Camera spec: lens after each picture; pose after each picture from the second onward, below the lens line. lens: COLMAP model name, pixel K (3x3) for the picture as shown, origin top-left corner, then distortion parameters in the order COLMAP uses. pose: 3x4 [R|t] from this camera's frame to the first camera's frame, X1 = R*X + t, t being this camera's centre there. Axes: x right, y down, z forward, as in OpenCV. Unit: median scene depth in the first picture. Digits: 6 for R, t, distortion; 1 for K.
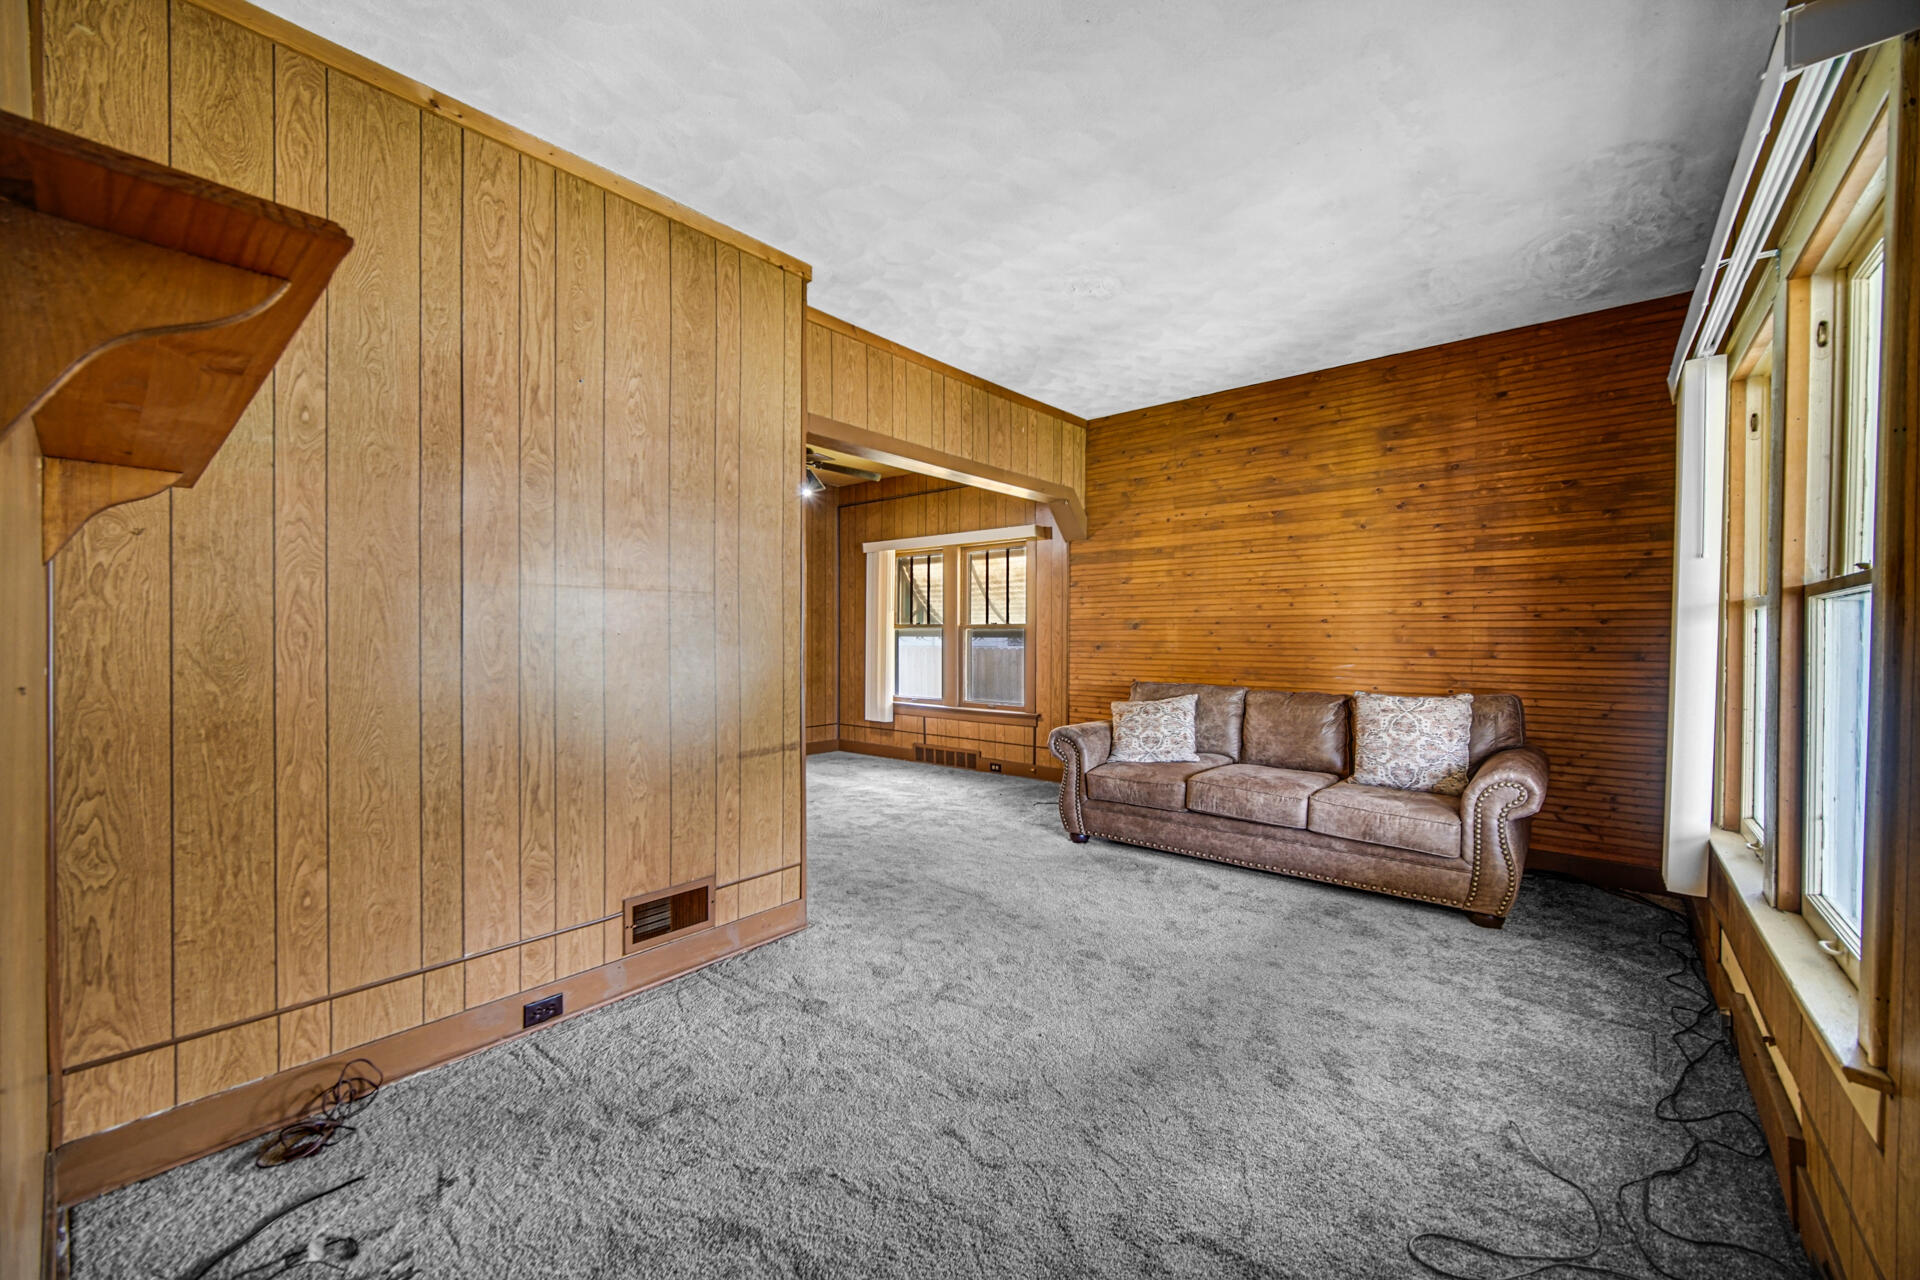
lens RADIAL K [[752.4, 0, 918.6], [0, 752.4, 640.0], [0, 0, 1]] dist [-0.012389, 0.000272]
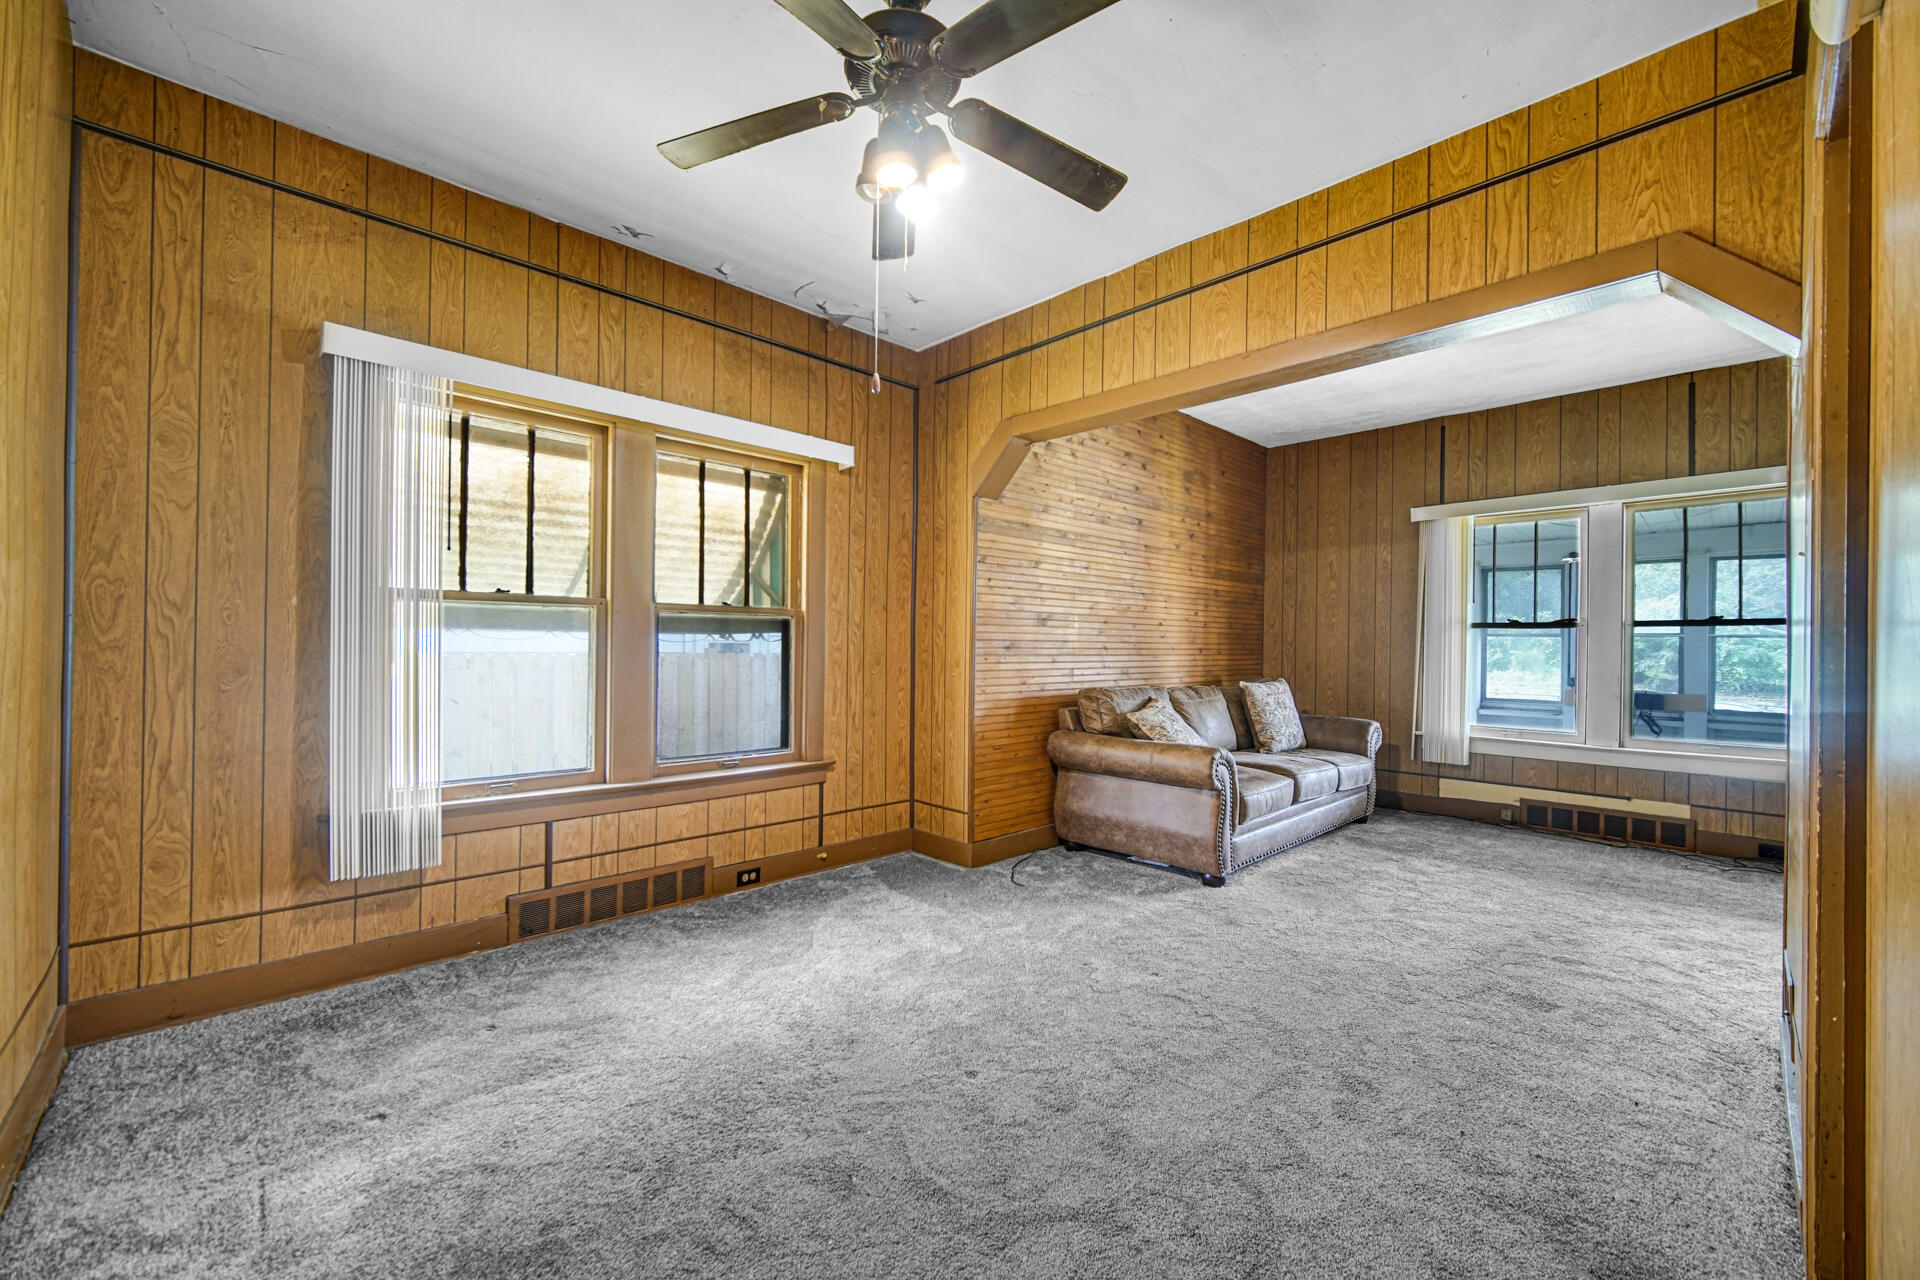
lens RADIAL K [[752.4, 0, 951.2], [0, 752.4, 651.4], [0, 0, 1]] dist [-0.012389, 0.000272]
pose [[0.077092, -0.003014, 0.997019, -0.392202], [0.000643, 0.999995, 0.002973, 0.008029], [-0.997024, 0.000412, 0.077093, 0.766538]]
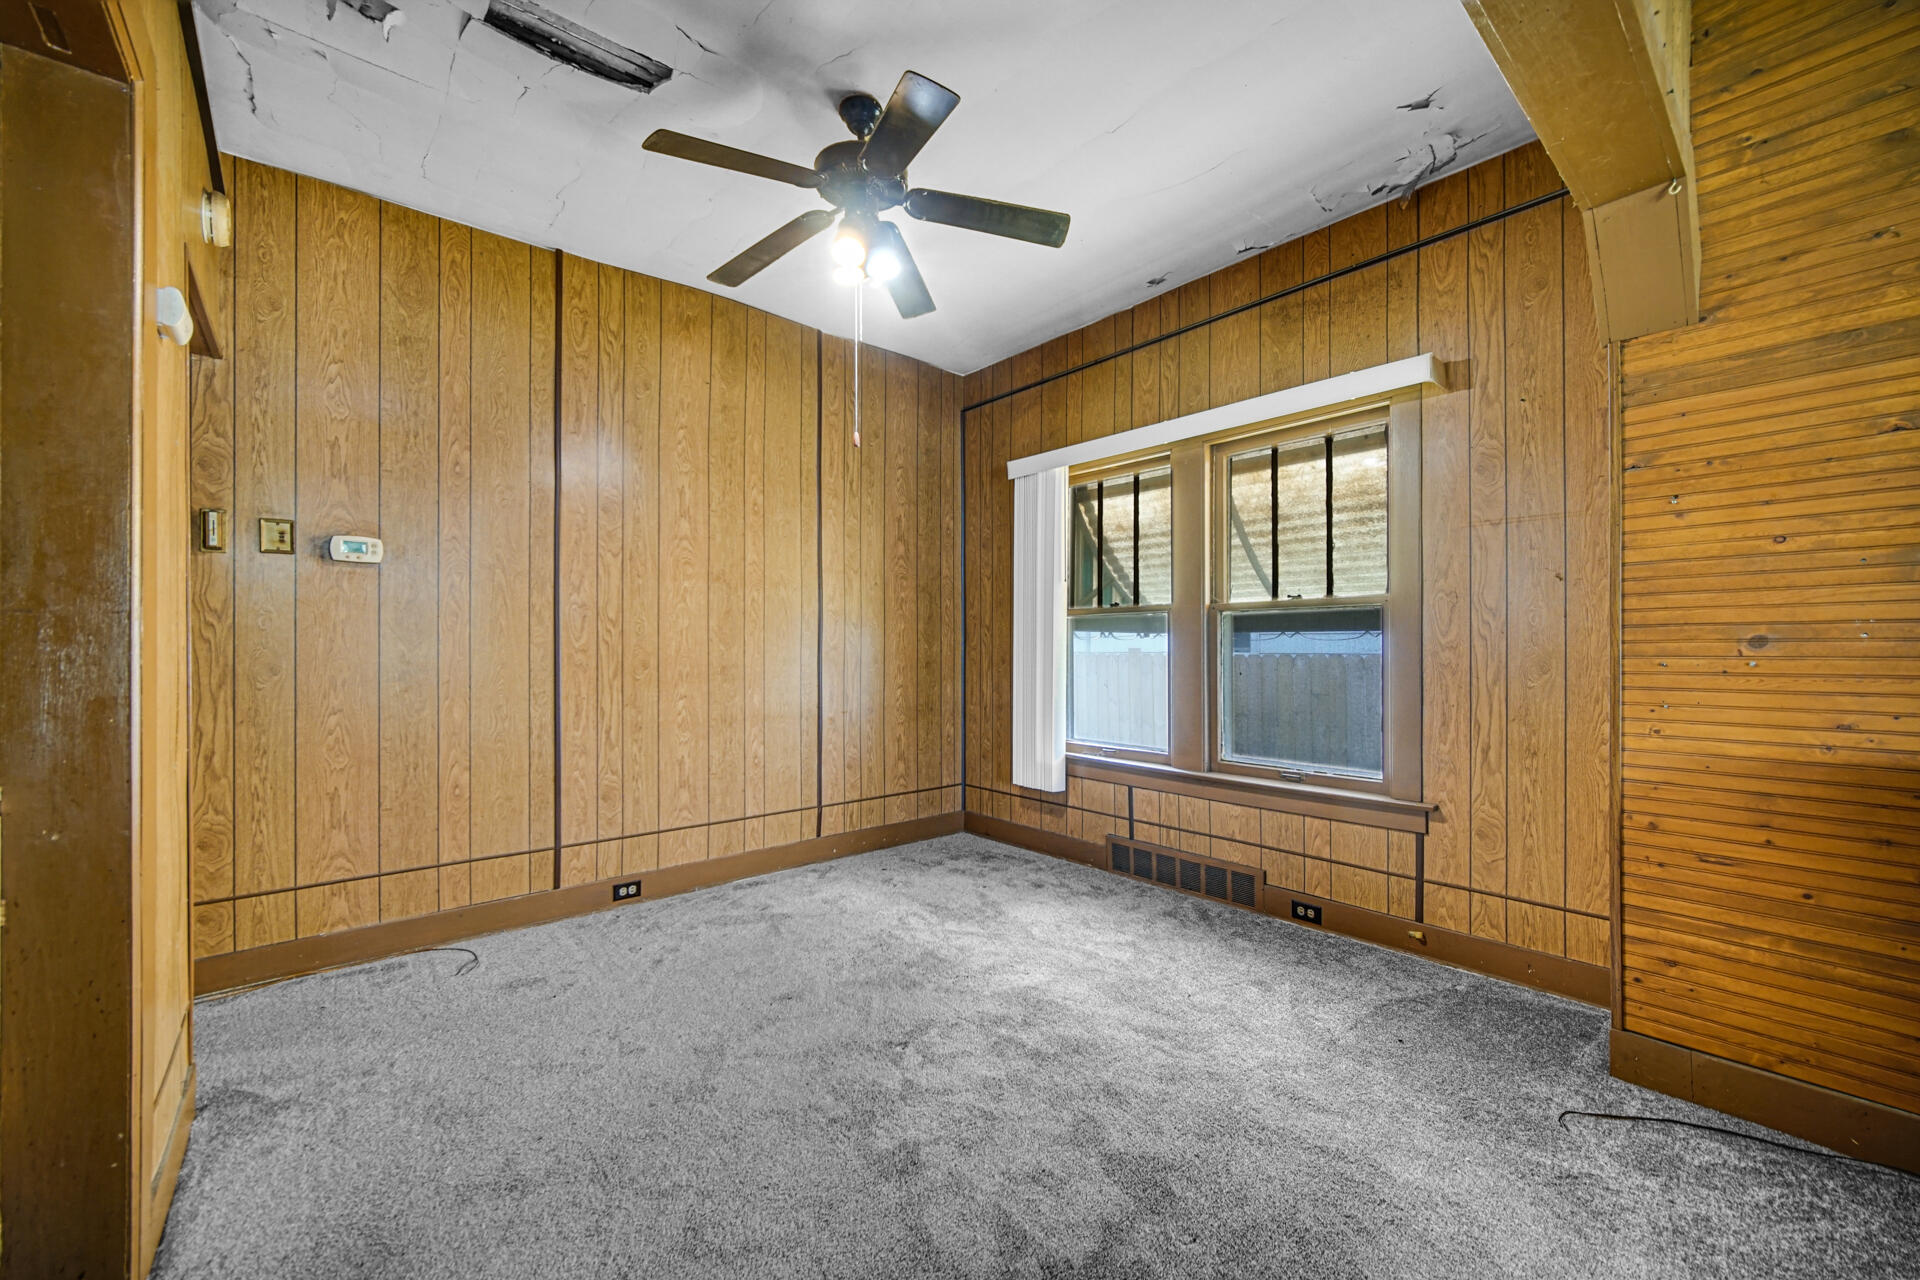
lens RADIAL K [[752.4, 0, 916.2], [0, 752.4, 645.7], [0, 0, 1]] dist [-0.012389, 0.000272]
pose [[0.986578, -0.002548, -0.163268, -0.054151], [0.001081, 0.999958, -0.009073, 0.010379], [0.163285, 0.008774, 0.986540, 0.477475]]
